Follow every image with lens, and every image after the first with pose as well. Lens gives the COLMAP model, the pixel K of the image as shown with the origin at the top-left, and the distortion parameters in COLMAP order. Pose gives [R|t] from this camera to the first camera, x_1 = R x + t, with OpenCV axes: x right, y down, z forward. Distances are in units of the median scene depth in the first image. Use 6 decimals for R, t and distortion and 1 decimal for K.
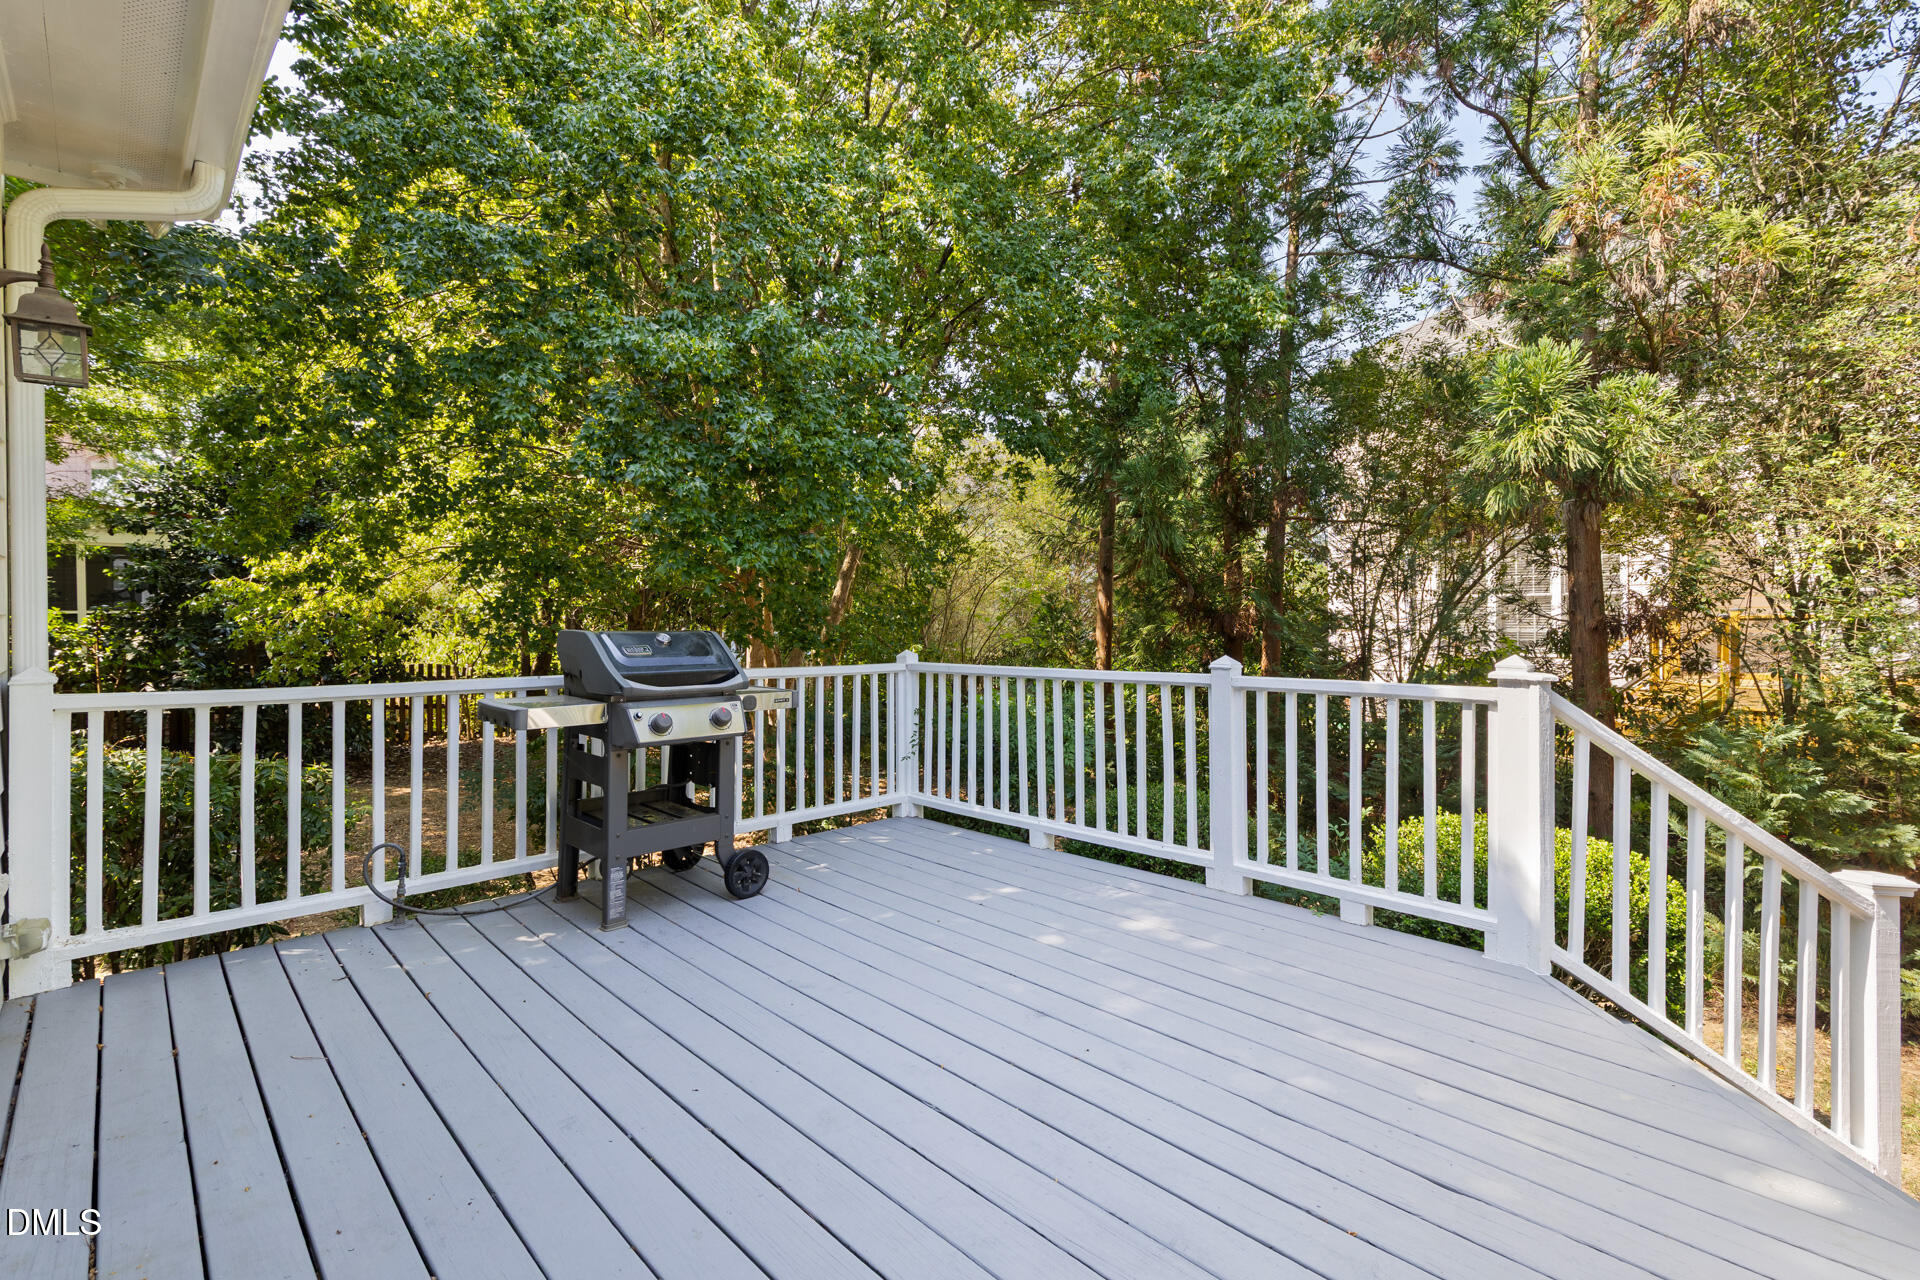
lens RADIAL K [[872.4, 0, 960.0], [0, 872.4, 640.0], [0, 0, 1]] dist [0.147941, 0.000010]
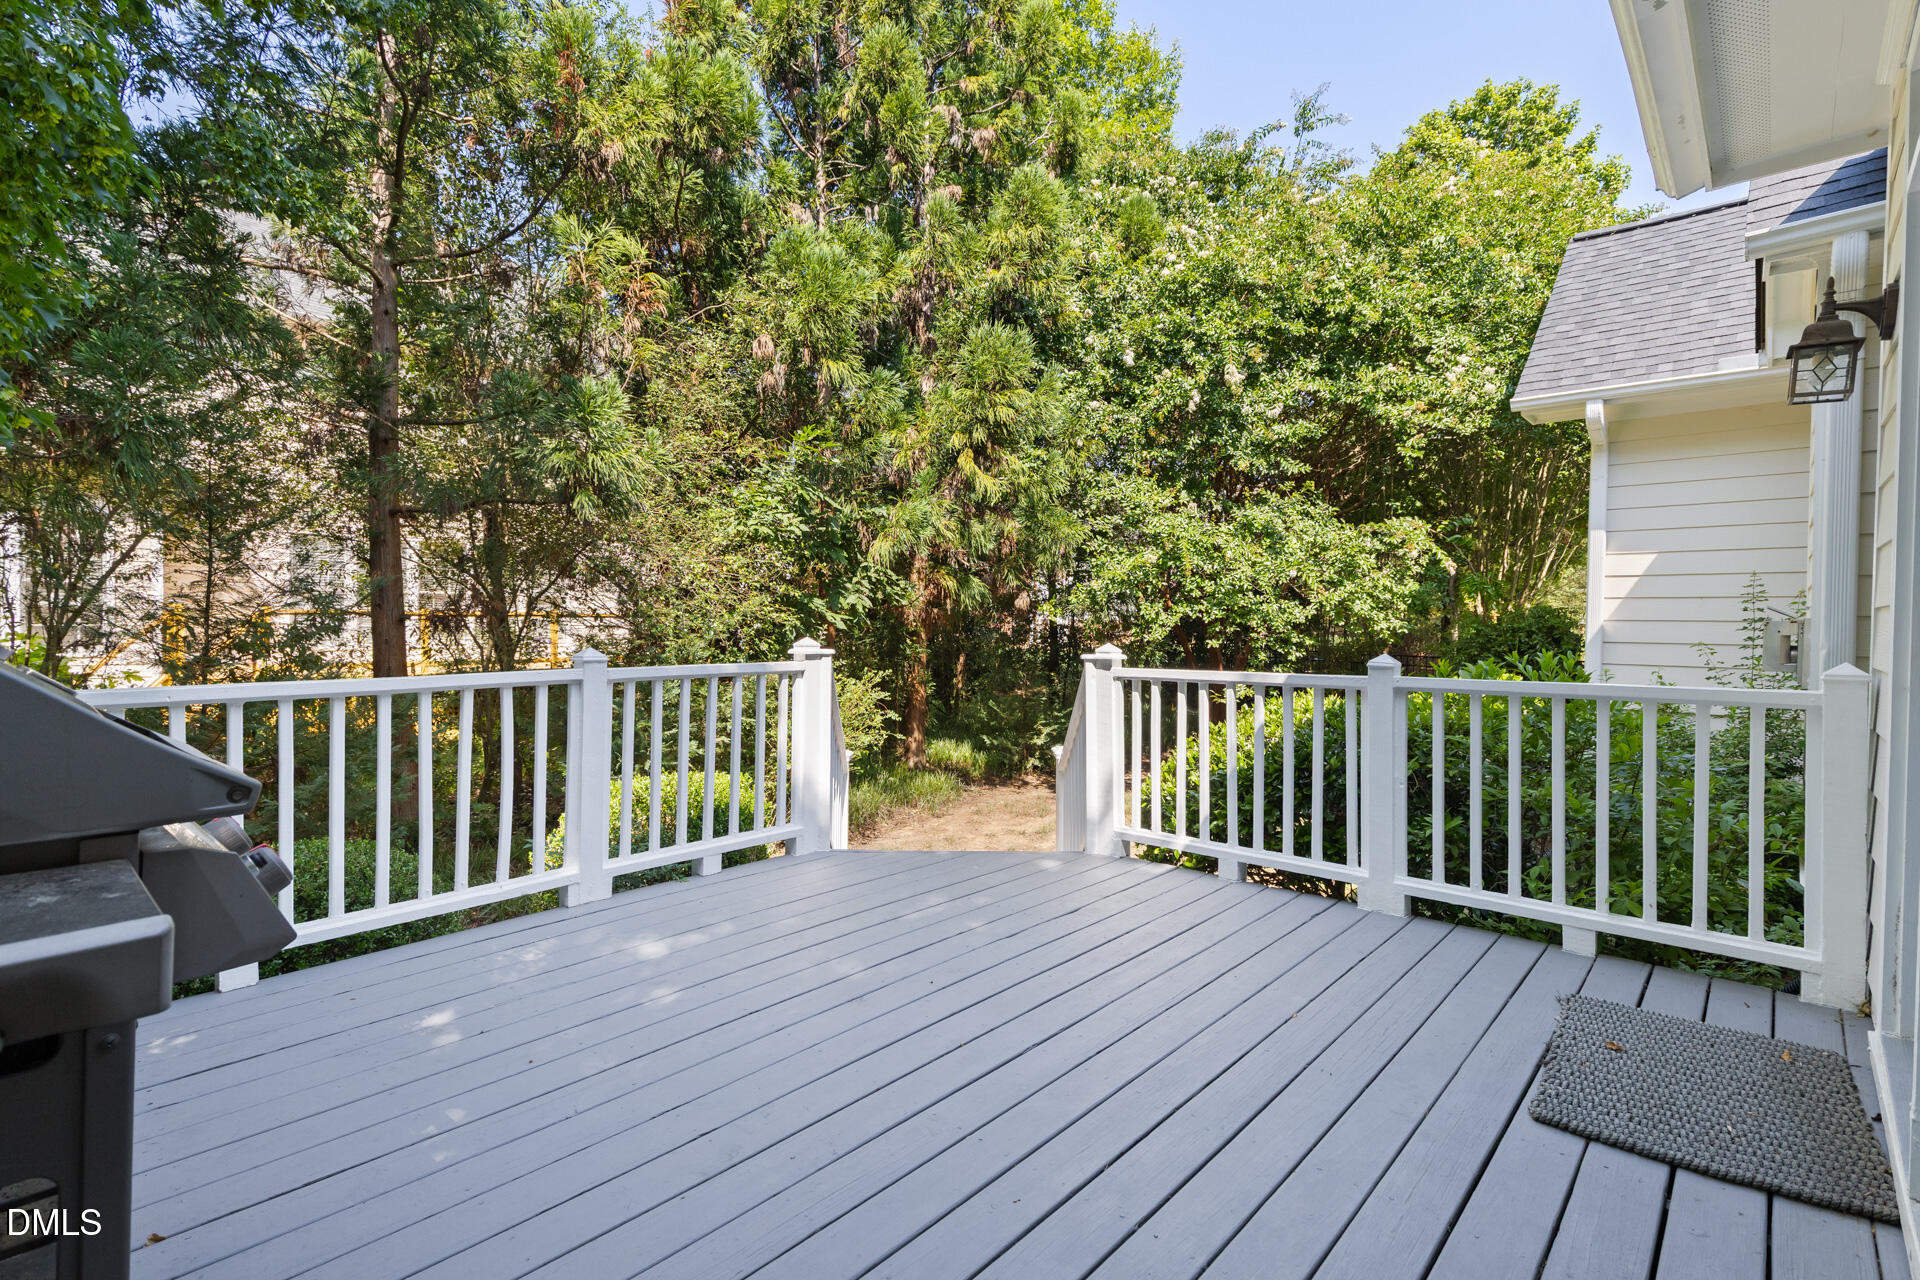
lens RADIAL K [[921.9, 0, 960.0], [0, 921.9, 640.0], [0, 0, 1]] dist [0.000108, 0.000013]
pose [[-0.082439, -0.015321, 0.996478, -0.735118], [0.004850, 0.999864, 0.015774, -0.001503], [-0.996584, 0.006133, -0.082353, 0.758136]]
